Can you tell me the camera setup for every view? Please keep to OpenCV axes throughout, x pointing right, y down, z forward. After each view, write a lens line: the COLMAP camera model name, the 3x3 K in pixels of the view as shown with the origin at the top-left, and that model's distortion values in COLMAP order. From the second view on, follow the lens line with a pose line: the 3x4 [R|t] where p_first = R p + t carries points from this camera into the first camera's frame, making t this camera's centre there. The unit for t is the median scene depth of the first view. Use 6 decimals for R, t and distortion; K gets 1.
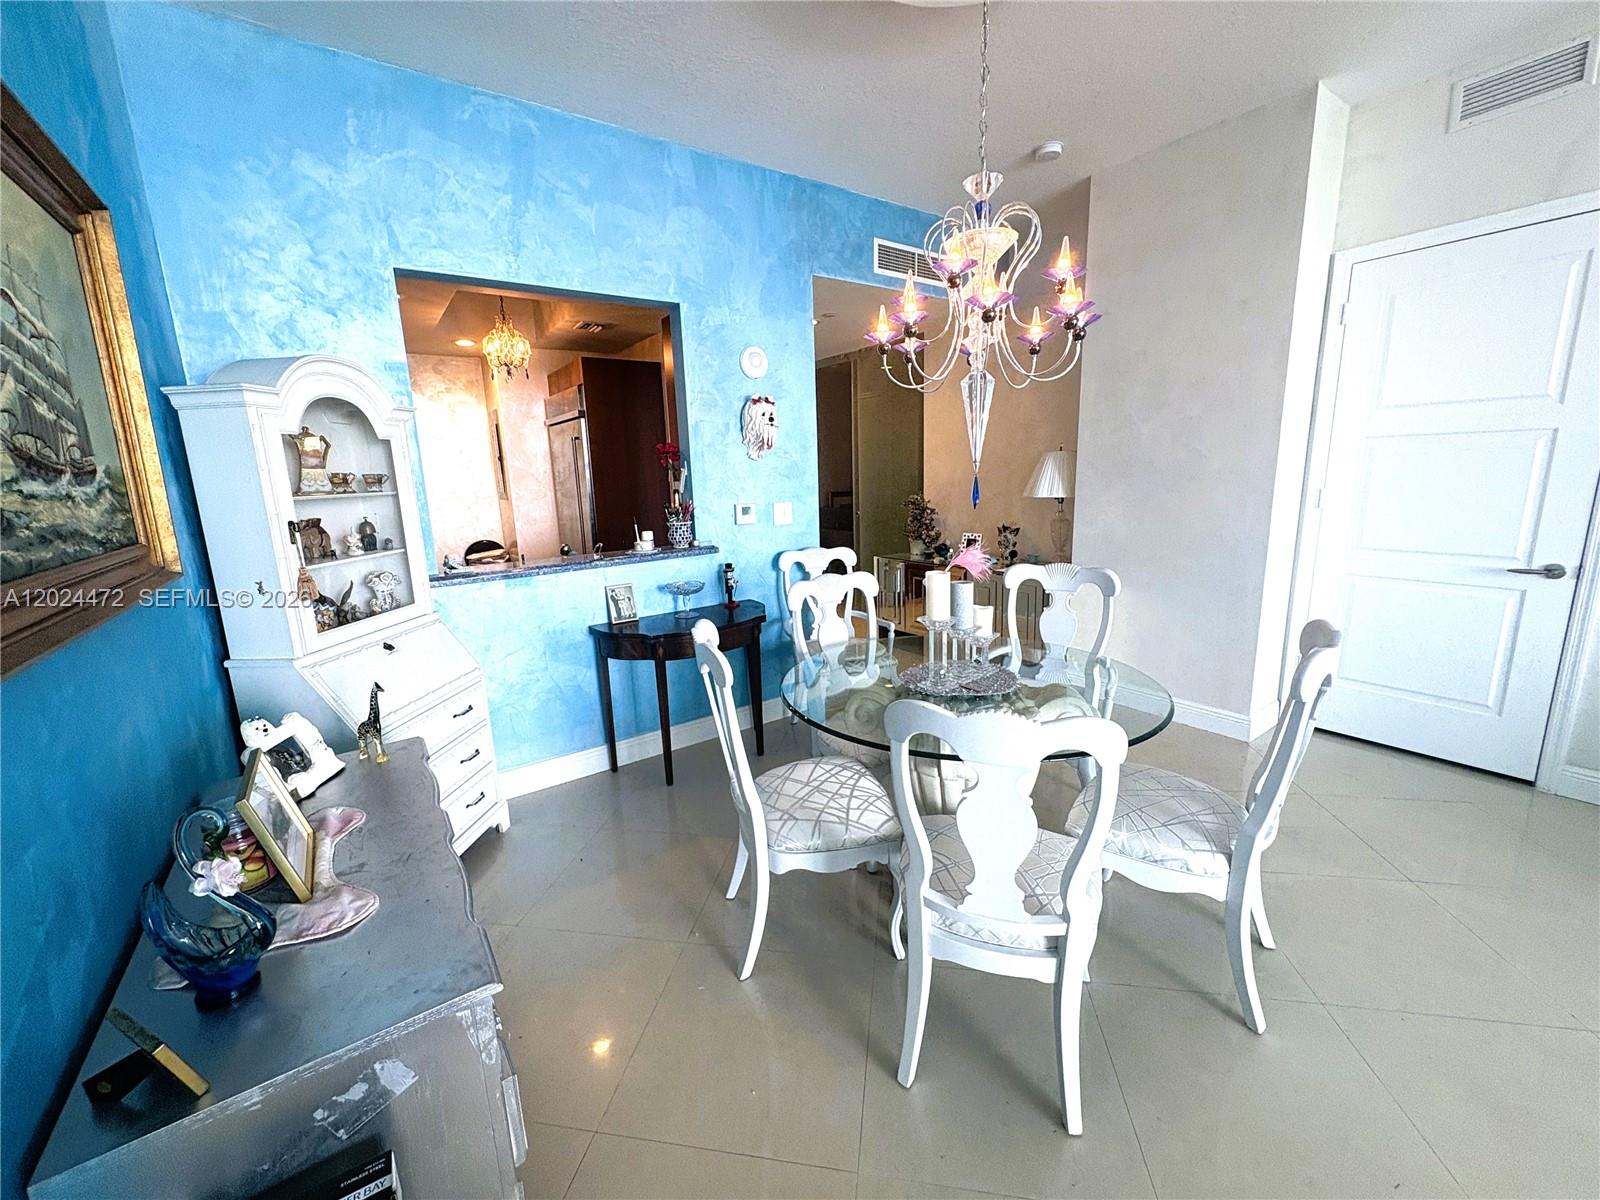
lens RADIAL K [[643.6, 0, 800.0], [0, 643.6, 600.0], [0, 0, 1]] dist [0.000489, 0.000257]
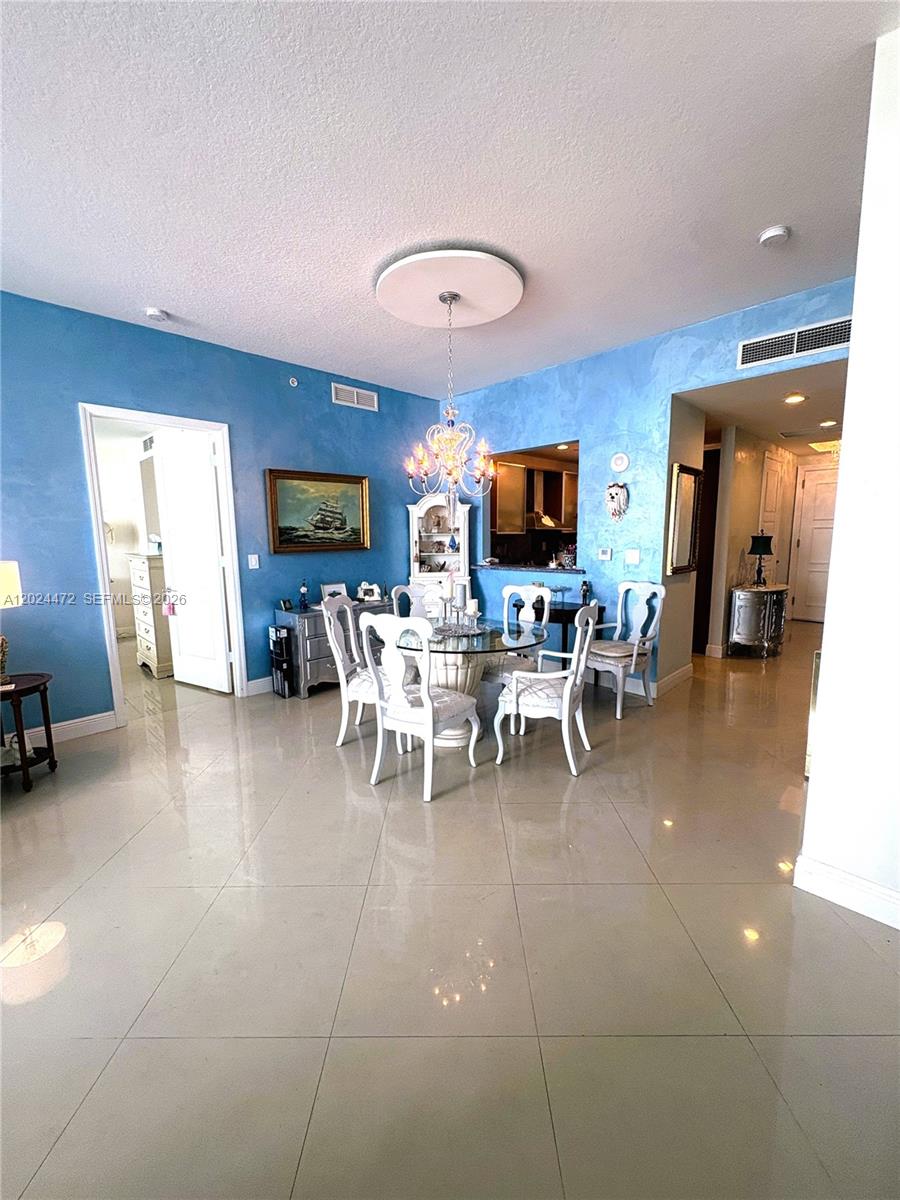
lens RADIAL K [[480.5, 0, 450.0], [0, 480.5, 600.0], [0, 0, 1]] dist [0.000143, 0.000225]
pose [[0.160966, 0.154068, -0.974861, 1.177688], [-0.191074, 0.973918, 0.122369, -0.100545], [0.968287, 0.166574, 0.186206, 0.431230]]
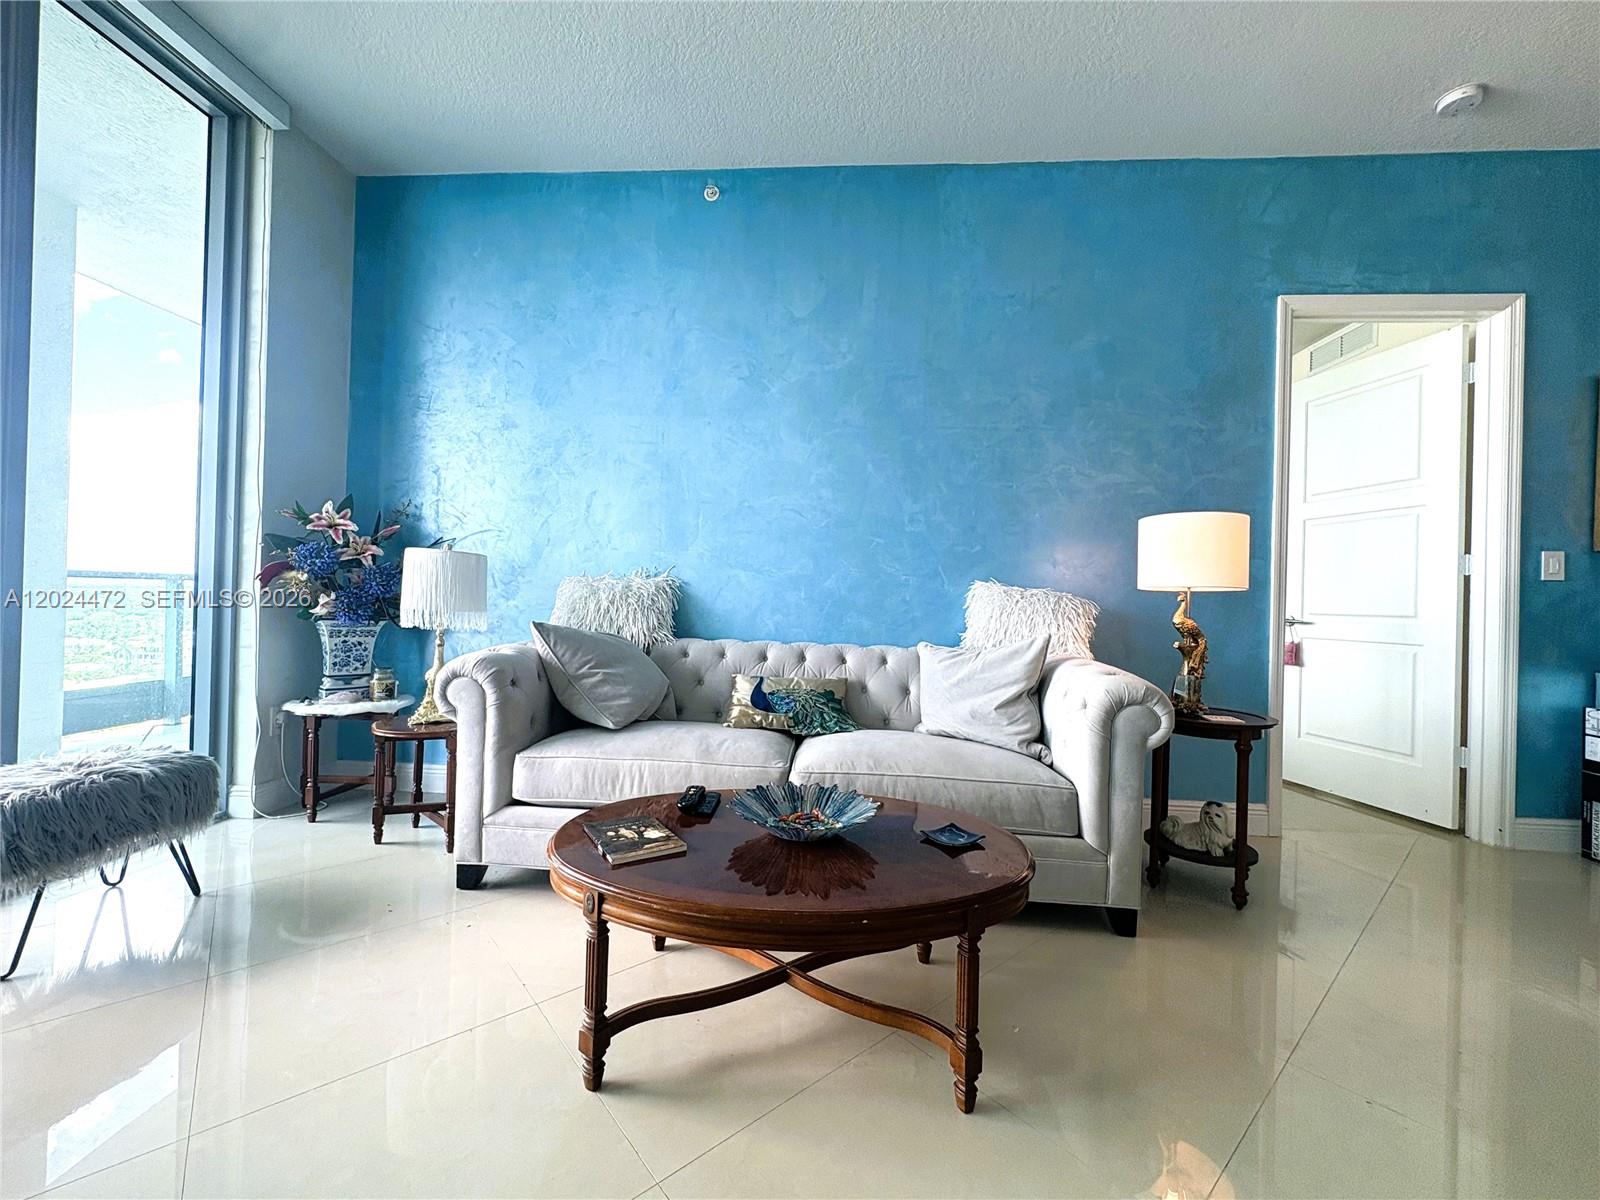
lens RADIAL K [[643.6, 0, 800.0], [0, 643.6, 600.0], [0, 0, 1]] dist [0.000489, 0.000257]
pose [[-0.637019, 0.008589, -0.770801, 1.063718], [-0.166002, 0.974948, 0.148054, 0.144699], [0.752762, 0.222268, -0.619634, -0.076013]]
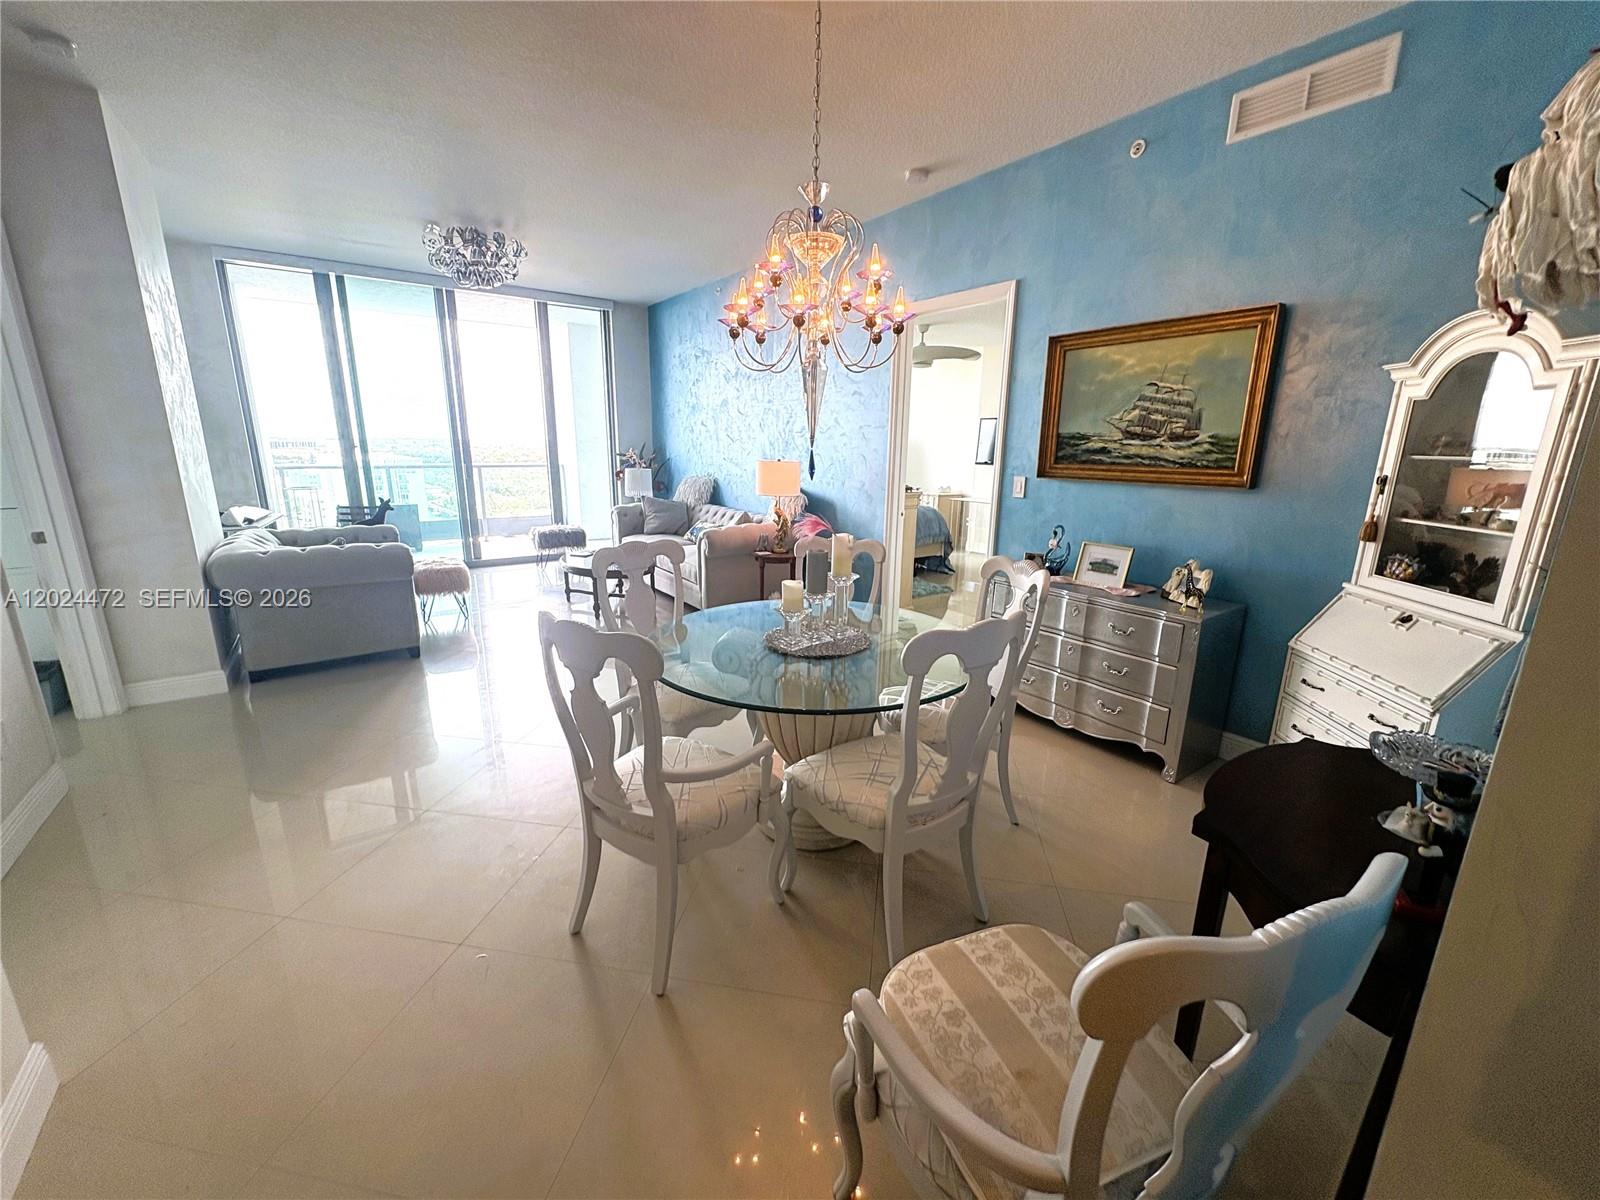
lens RADIAL K [[643.6, 0, 800.0], [0, 643.6, 600.0], [0, 0, 1]] dist [0.000489, 0.000257]
pose [[-0.999829, 0.018174, -0.003518, 0.190074], [0.014815, 0.899540, 0.436586, -0.274672], [0.011099, 0.436460, -0.899655, 1.291520]]
